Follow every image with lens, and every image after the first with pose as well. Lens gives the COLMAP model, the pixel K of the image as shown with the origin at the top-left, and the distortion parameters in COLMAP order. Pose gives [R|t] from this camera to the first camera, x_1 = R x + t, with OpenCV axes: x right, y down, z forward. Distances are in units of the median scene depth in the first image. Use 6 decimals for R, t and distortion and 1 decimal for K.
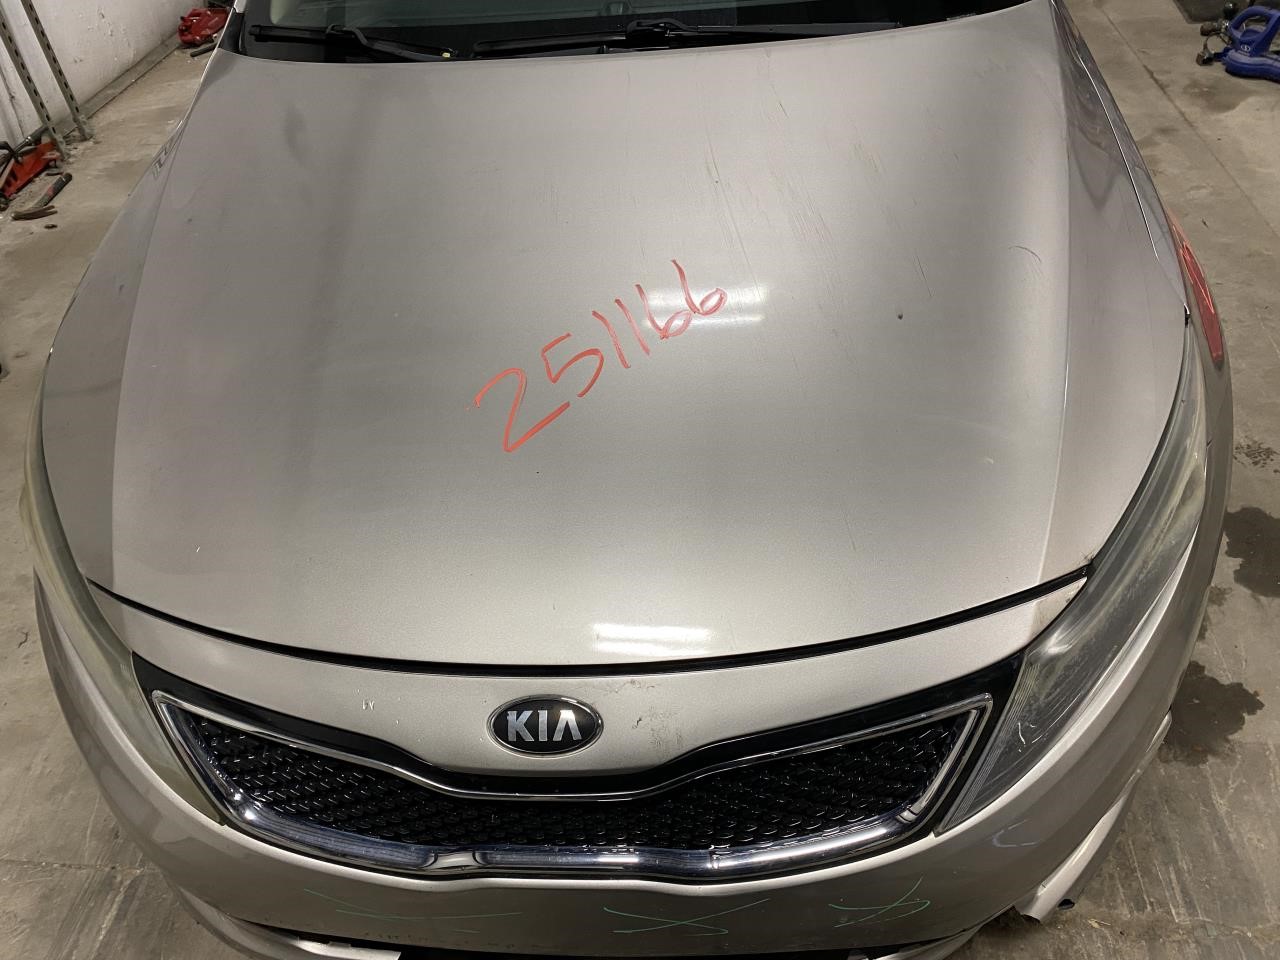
lens RADIAL K [[992.6, 0, 651.7], [0, 992.6, 477.0], [0, 0, 1]] dist [-0.000596, 0.003351]
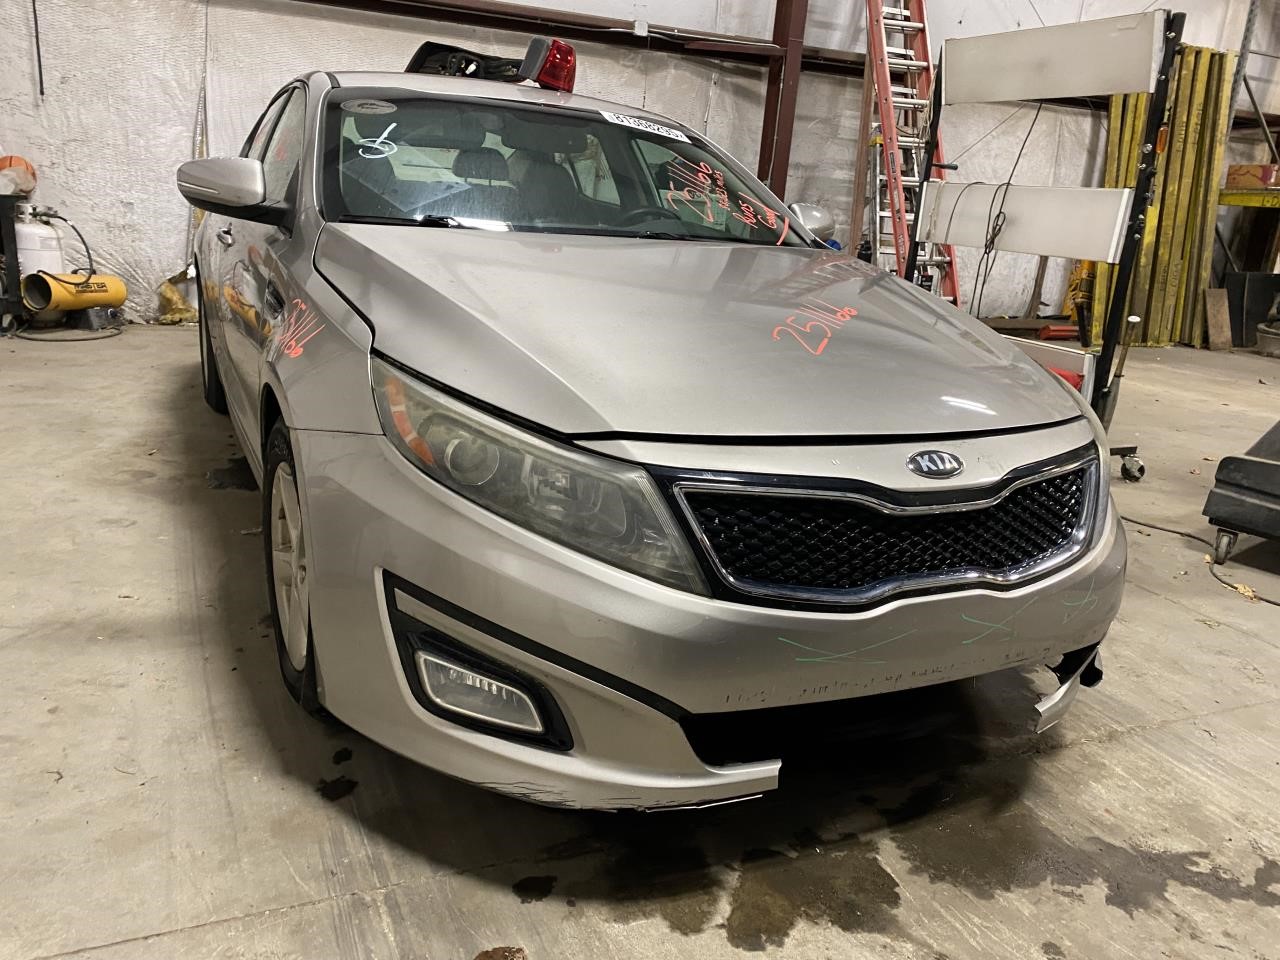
lens RADIAL K [[992.8, 0, 620.6], [0, 992.8, 474.4], [0, 0, 1]] dist [0.007709, -0.002082]
pose [[0.864146, 0.003866, 0.503226, -0.833309], [0.216829, 0.899529, -0.379254, 0.470760], [-0.454132, 0.436845, 0.776486, -0.011468]]
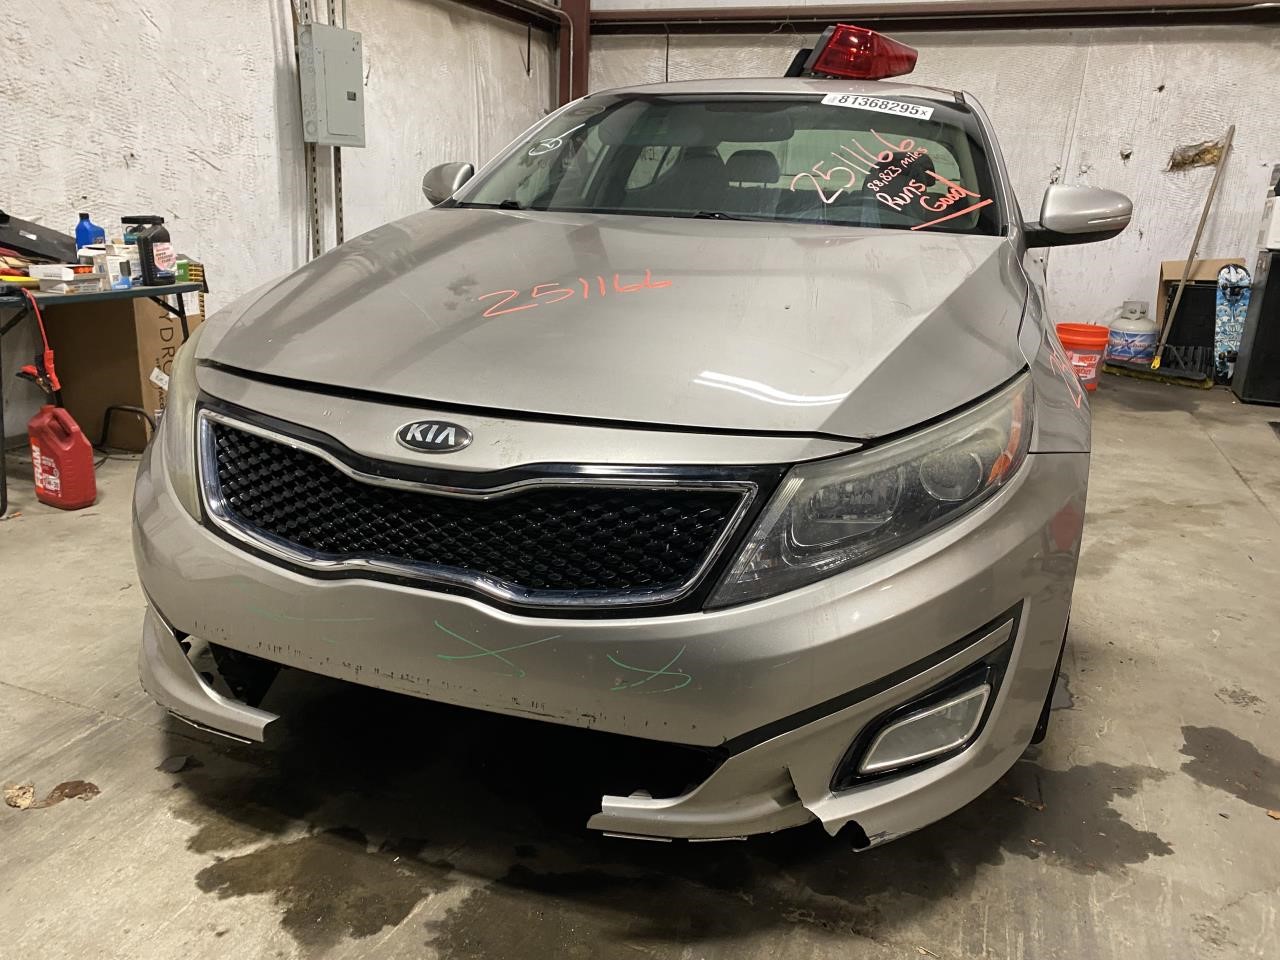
lens RADIAL K [[984.2, 0, 643.4], [0, 984.2, 452.4], [0, 0, 1]] dist [0.004554, 0.000227]
pose [[0.956968, 0.180309, -0.227377, 0.296471], [-0.262641, 0.871383, -0.414381, 0.464109], [0.123415, 0.456268, 0.881242, -0.095265]]
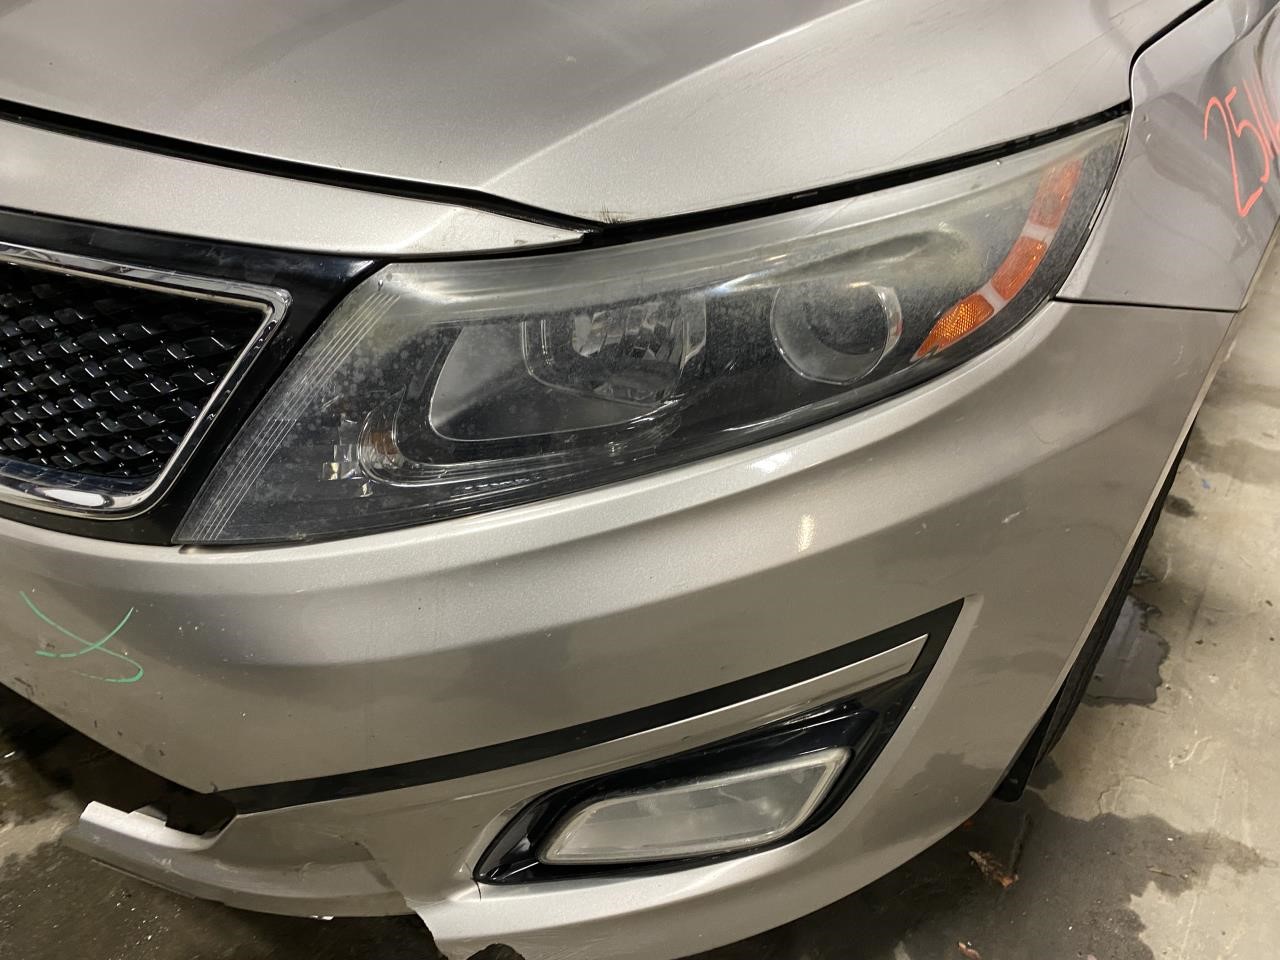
lens RADIAL K [[992.8, 0, 620.6], [0, 992.8, 474.4], [0, 0, 1]] dist [0.007709, -0.002082]
pose [[0.847246, 0.385095, -0.365890, 0.463116], [-0.448031, 0.888095, -0.102740, 0.174224], [0.285380, 0.250976, 0.924970, 0.343861]]
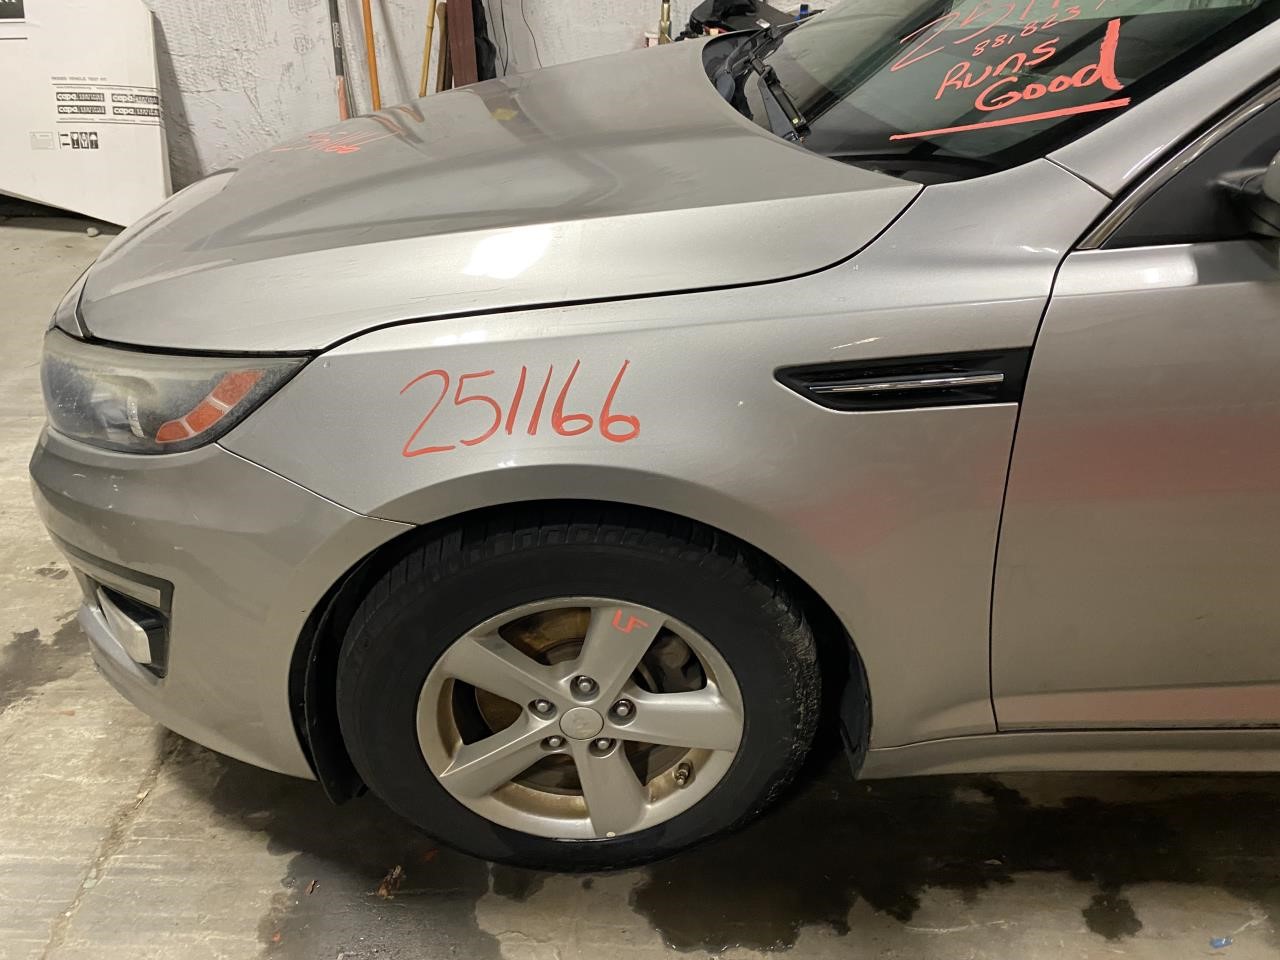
lens RADIAL K [[975.9, 0, 621.1], [0, 975.9, 480.8], [0, 0, 1]] dist [0.001441, -0.002408]
pose [[0.040792, 0.577316, -0.815501, 1.064638], [-0.660360, 0.628093, 0.411612, -0.513297], [0.749841, 0.521734, 0.406857, 0.729790]]
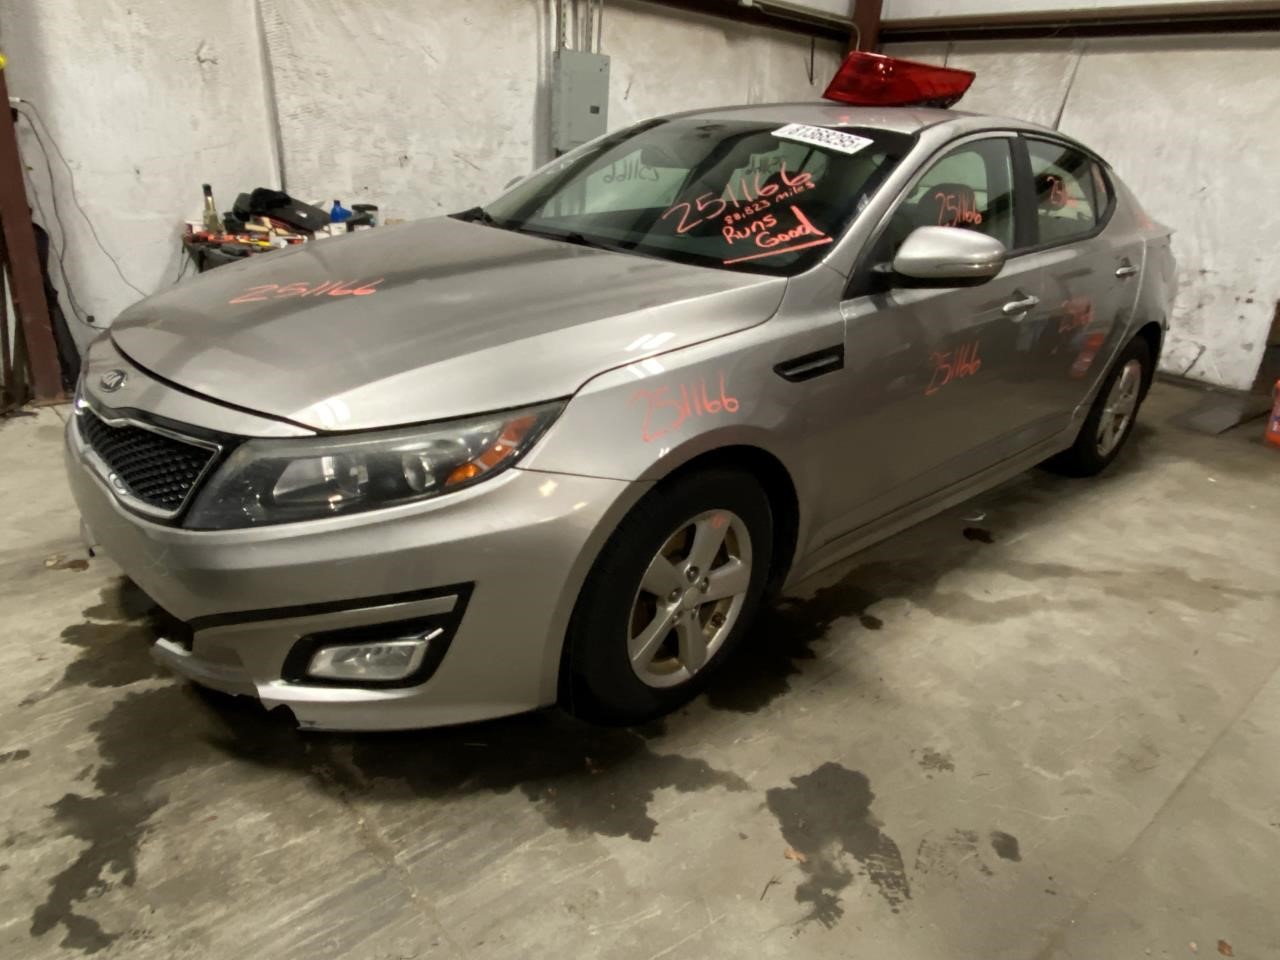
lens RADIAL K [[842.4, 0, 635.3], [0, 842.4, 484.4], [0, 0, 1]] dist [0.044198, -0.052221]
pose [[0.717694, 0.370432, -0.589658, 1.108646], [-0.548830, 0.822080, -0.151558, 0.060535], [0.428604, 0.432395, 0.793306, 0.088215]]
